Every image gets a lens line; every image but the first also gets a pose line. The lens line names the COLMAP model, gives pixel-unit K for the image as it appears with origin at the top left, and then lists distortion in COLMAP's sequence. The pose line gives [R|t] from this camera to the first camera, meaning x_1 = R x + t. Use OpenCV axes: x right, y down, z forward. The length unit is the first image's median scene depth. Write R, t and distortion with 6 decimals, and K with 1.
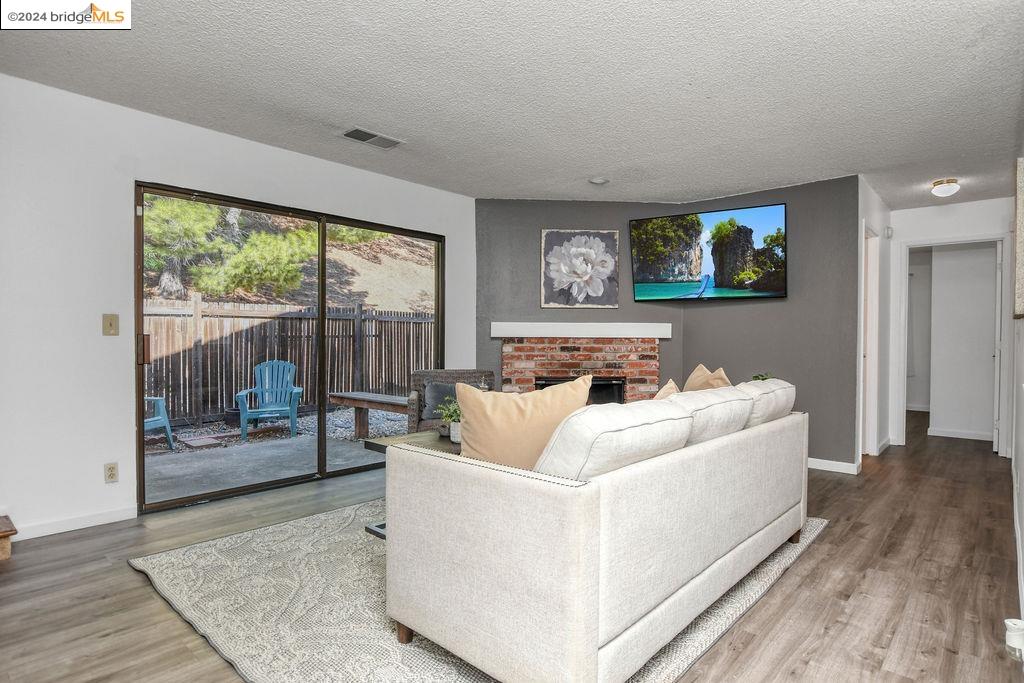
lens RADIAL K [[551.0, 0, 512.0], [0, 551.0, 341.5], [0, 0, 1]] dist [-0.017498, 0.002326]
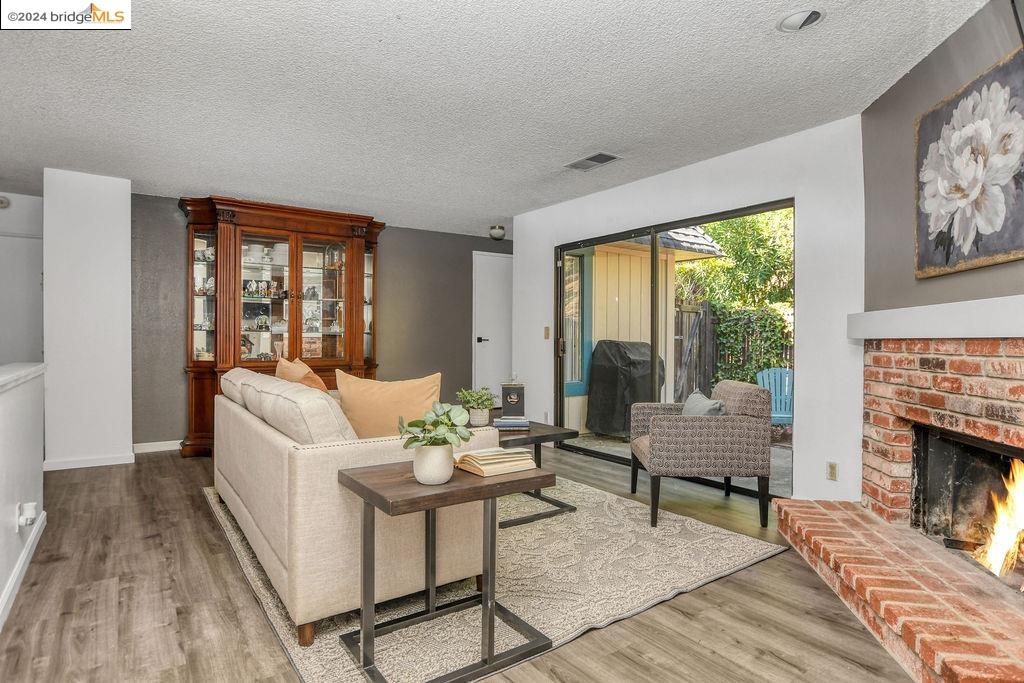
lens RADIAL K [[551.0, 0, 512.0], [0, 551.0, 341.5], [0, 0, 1]] dist [-0.017498, 0.002326]
pose [[-0.211339, -0.004941, -0.977400, 0.611052], [-0.015689, 0.999876, -0.001663, 0.001044], [0.977287, 0.014983, -0.211390, 0.758718]]
